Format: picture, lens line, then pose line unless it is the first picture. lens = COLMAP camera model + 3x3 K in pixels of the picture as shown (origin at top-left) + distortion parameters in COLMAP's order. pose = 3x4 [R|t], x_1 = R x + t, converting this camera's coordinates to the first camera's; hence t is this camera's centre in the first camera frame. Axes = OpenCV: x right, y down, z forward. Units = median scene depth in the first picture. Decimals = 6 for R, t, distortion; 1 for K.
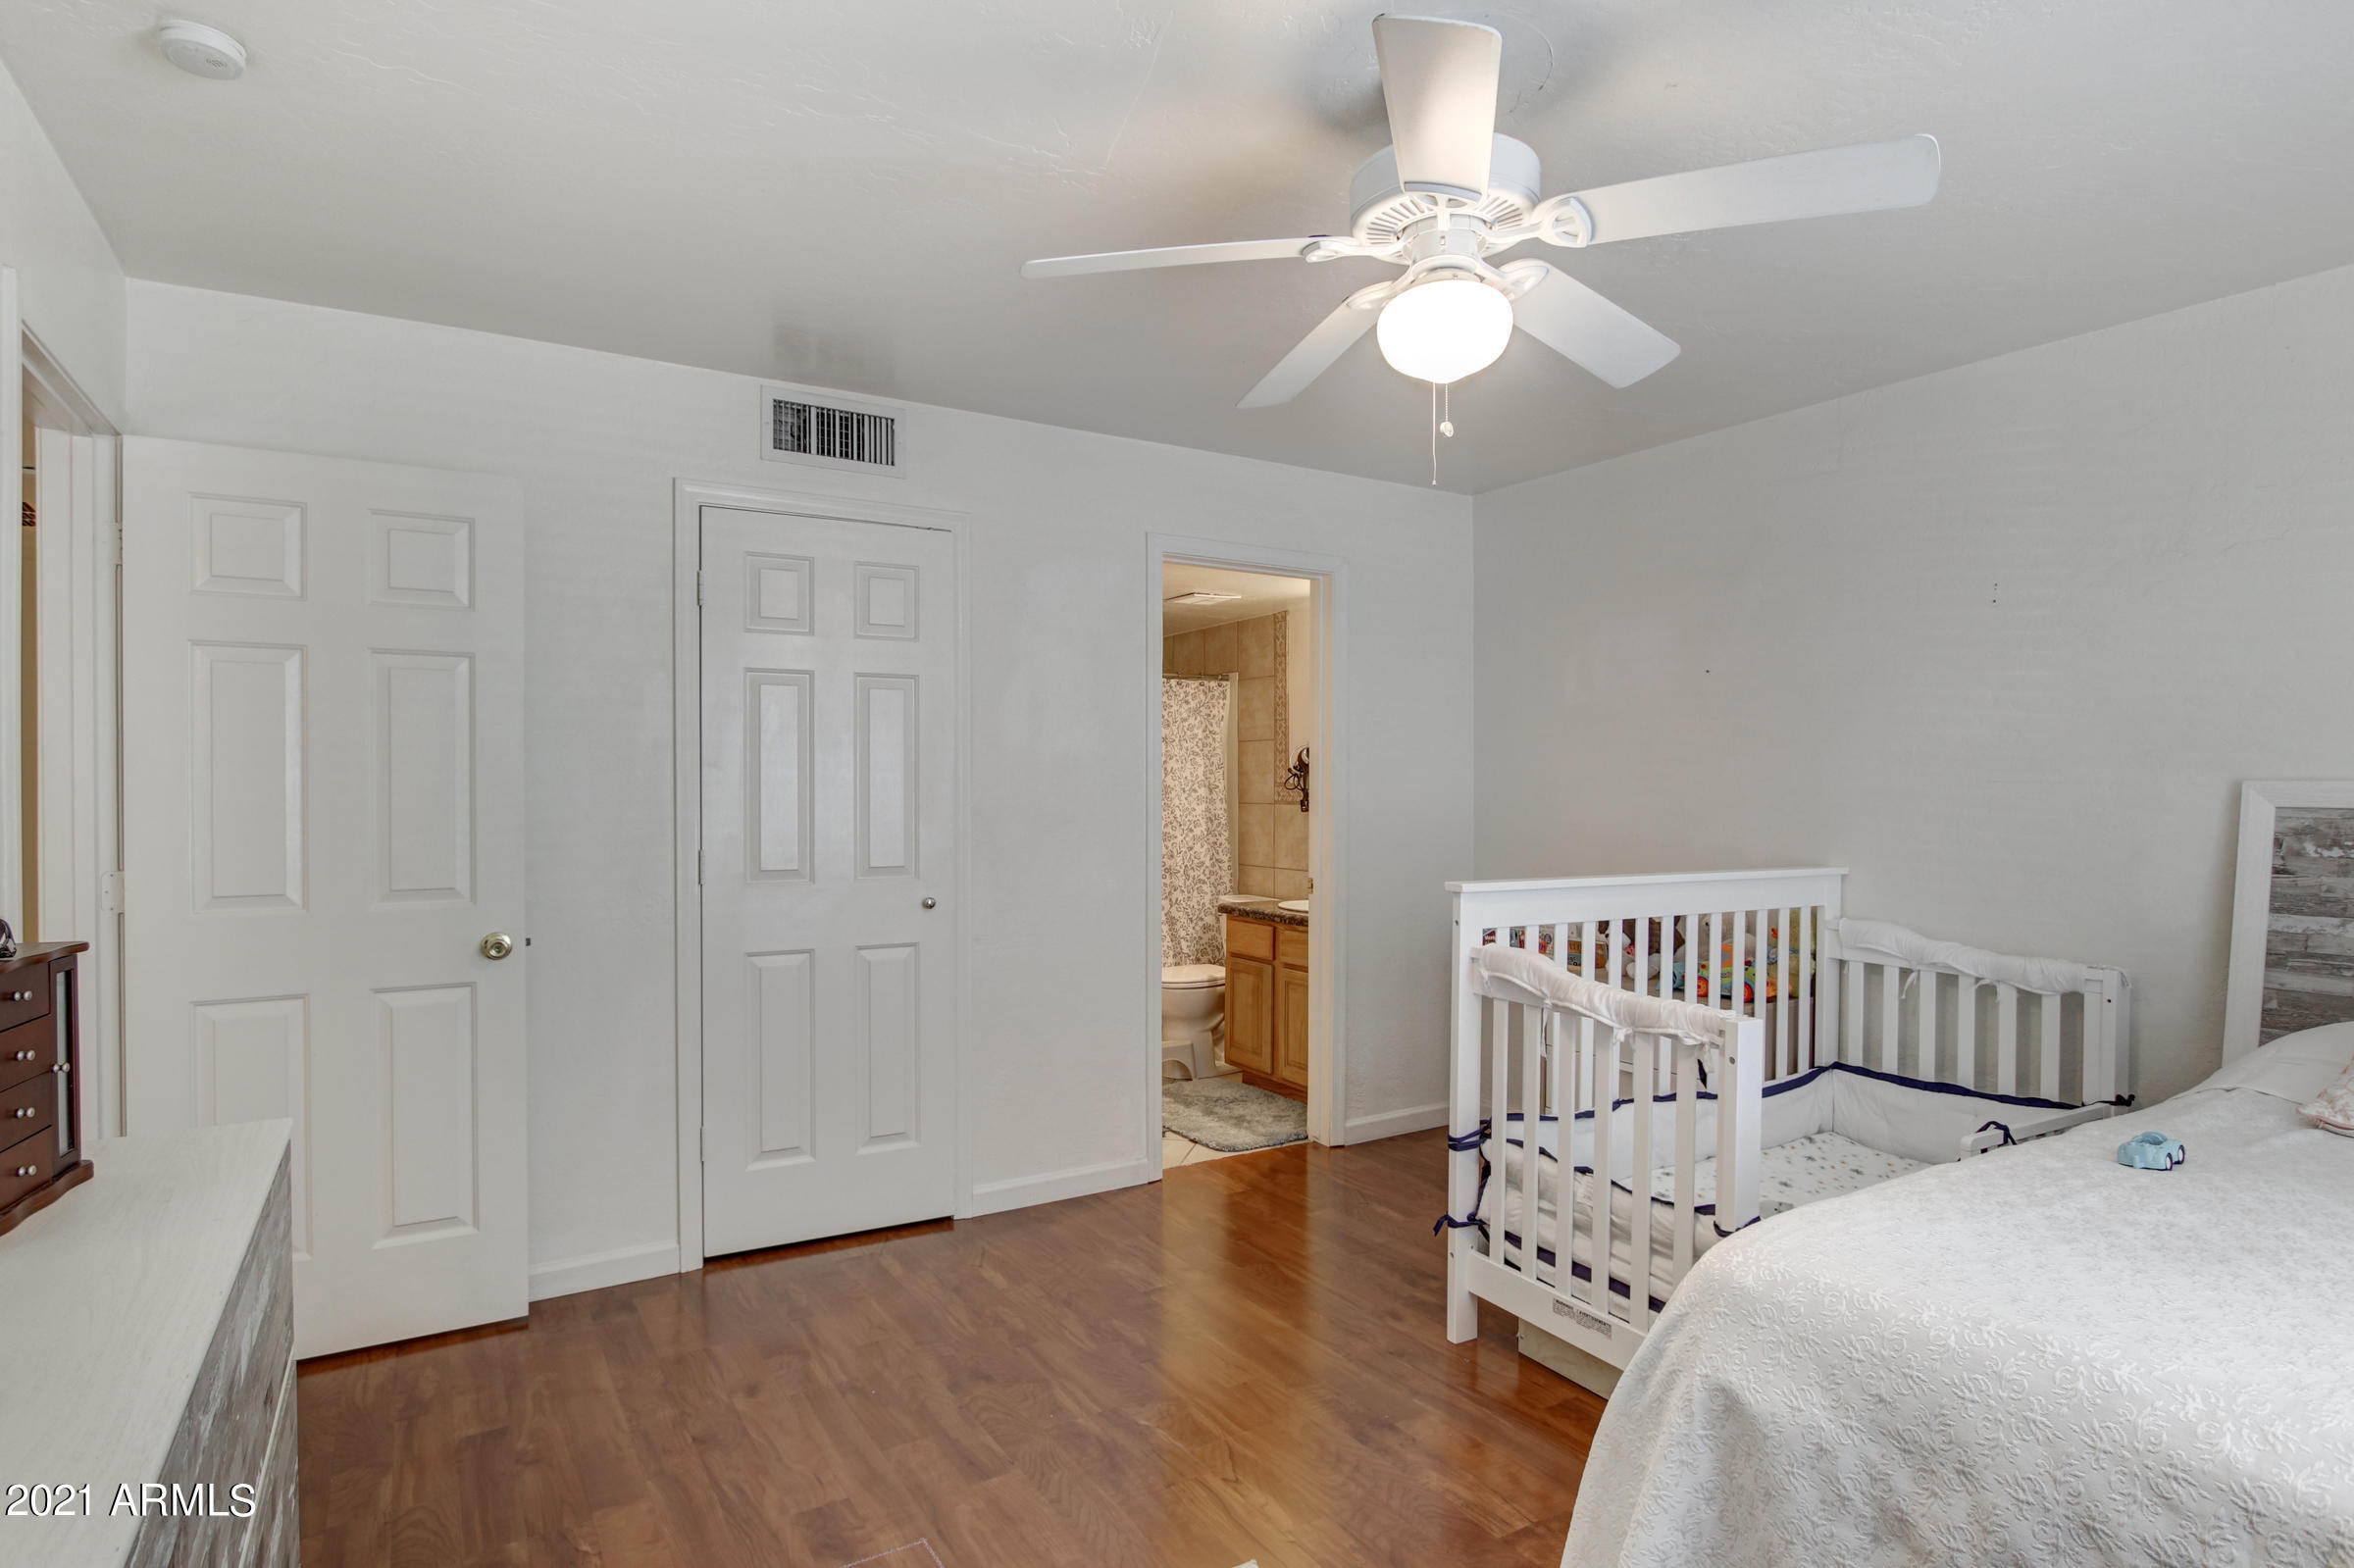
lens RADIAL K [[1232.4, 0, 1181.4], [0, 1232.4, 789.4], [0, 0, 1]] dist [-0.019533, -0.000138]
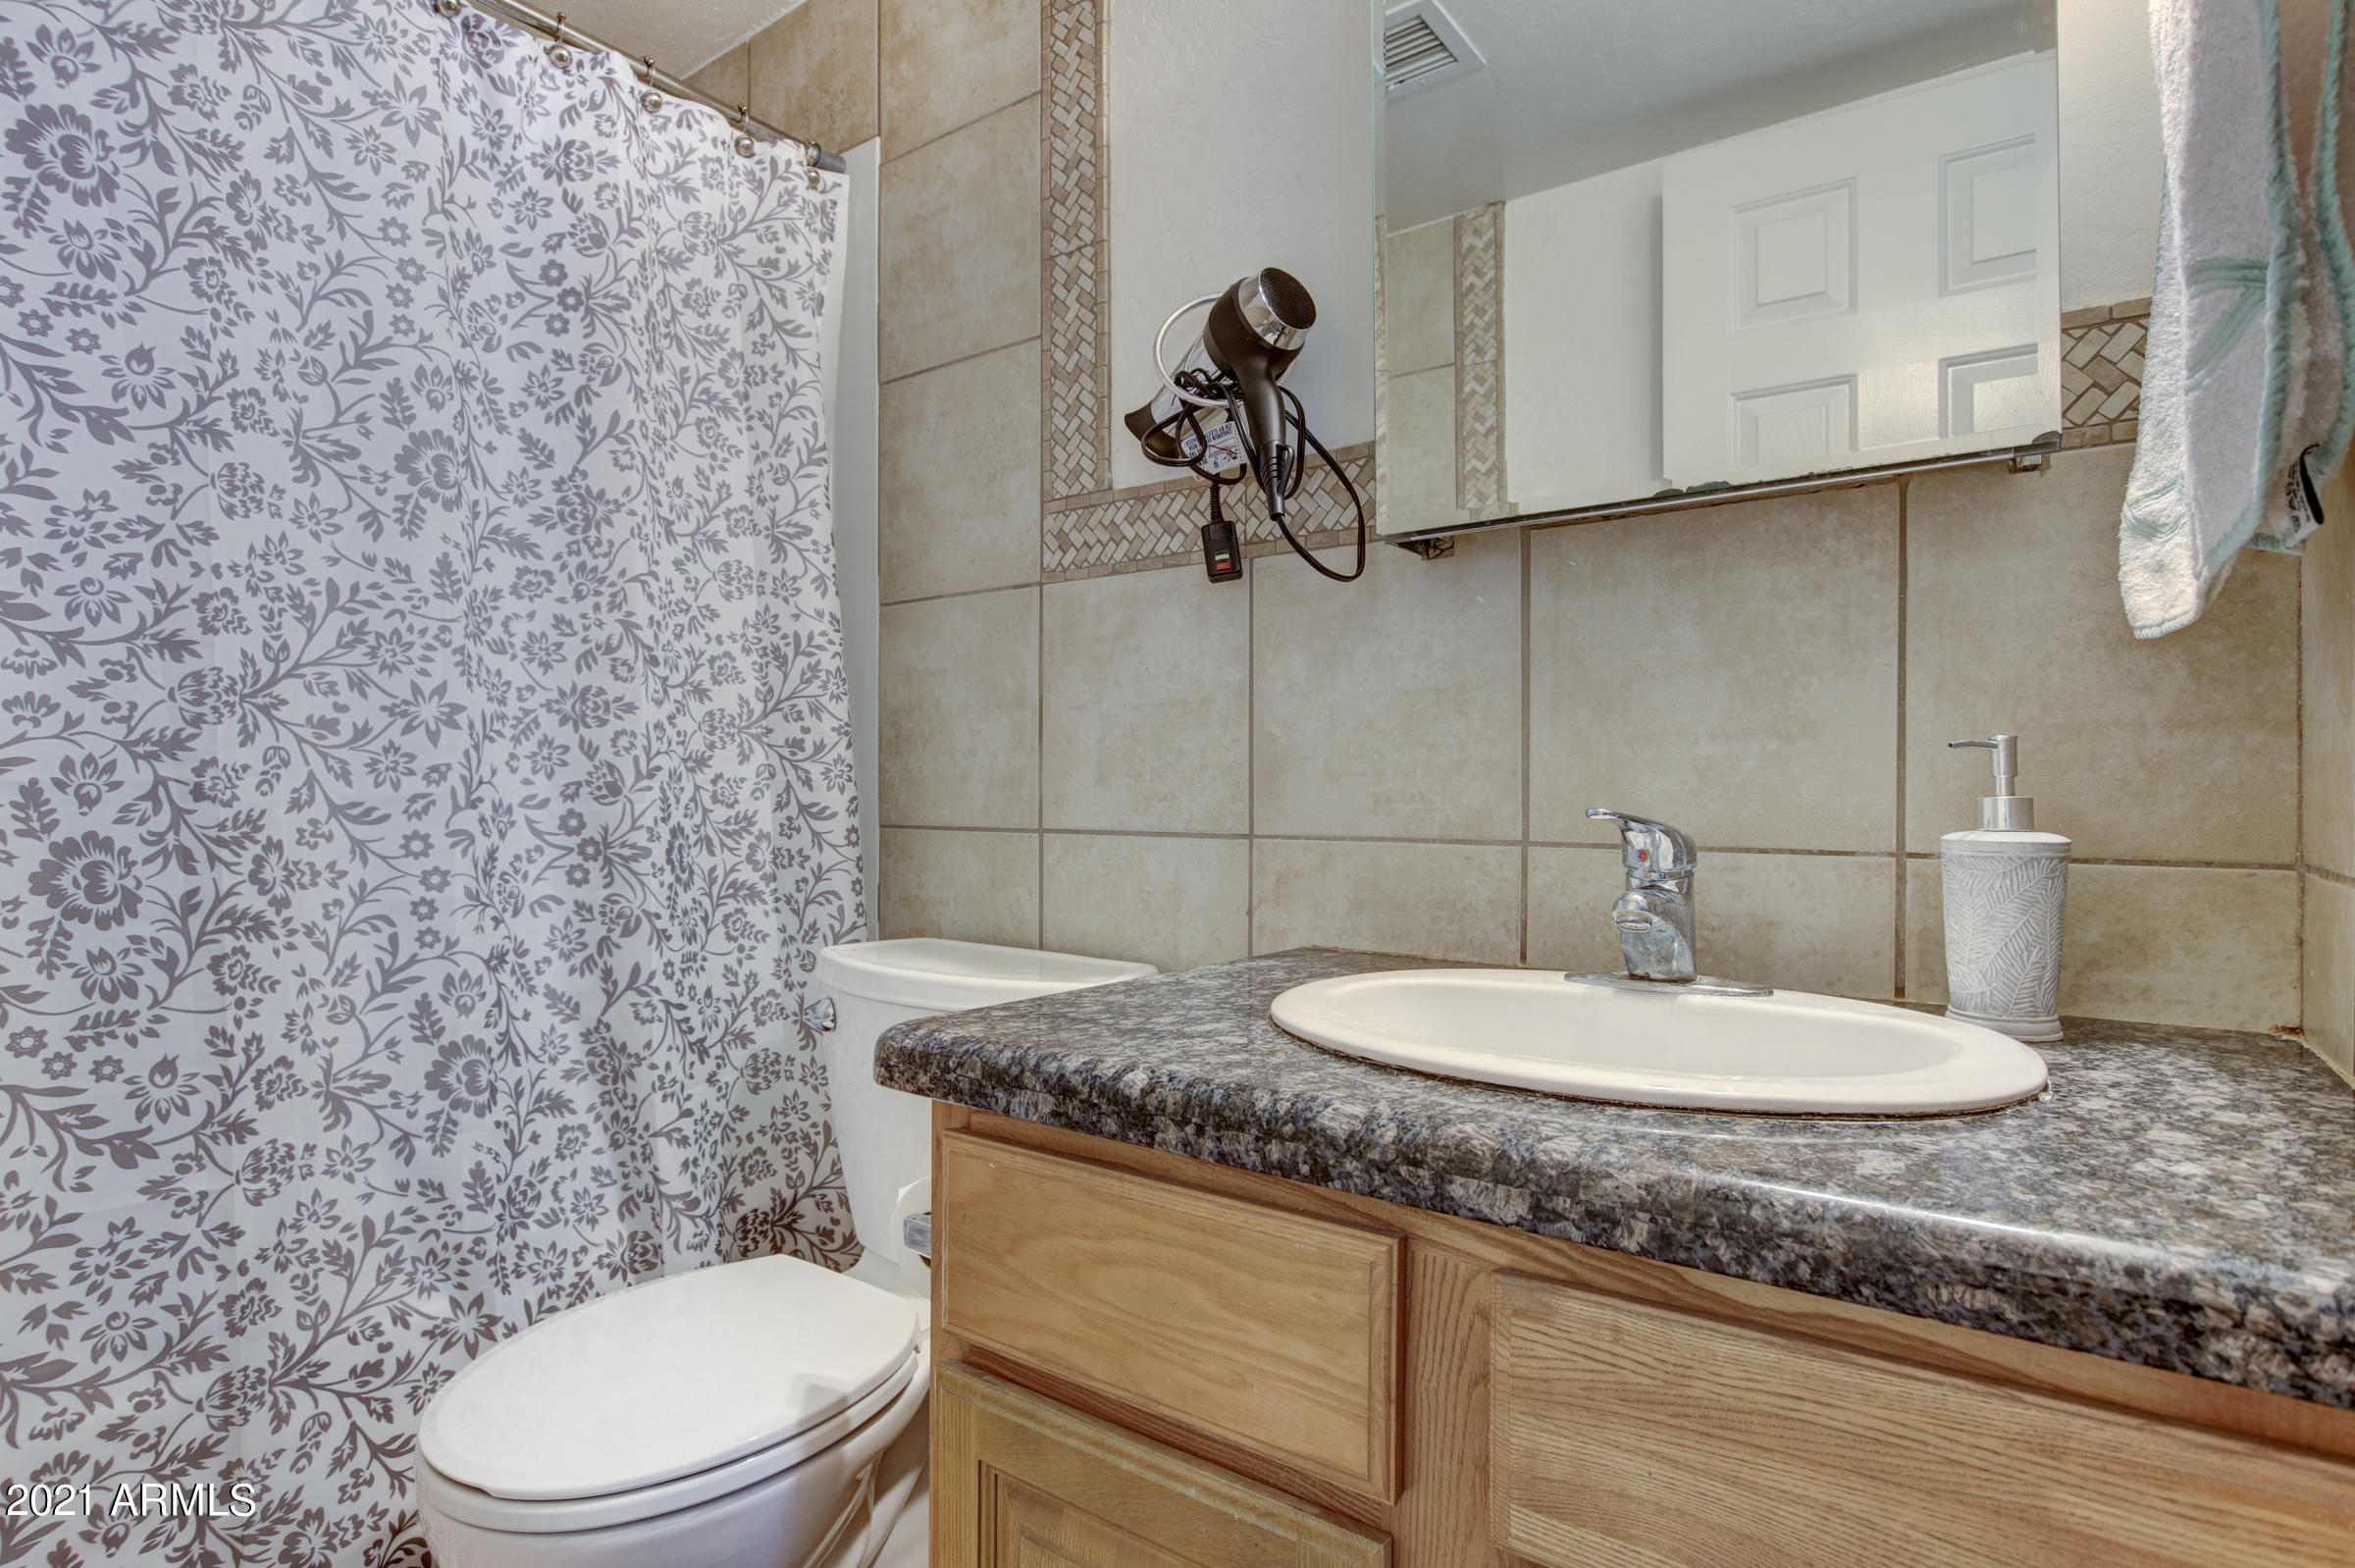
lens RADIAL K [[1233.0, 0, 1172.5], [0, 1233.0, 788.3], [0, 0, 1]] dist [-0.019533, -0.000138]
pose [[0.928831, -0.001105, 0.370501, 0.004653], [0.002158, 0.999995, -0.002427, 0.054372], [-0.370497, 0.003054, 0.928829, 0.733068]]
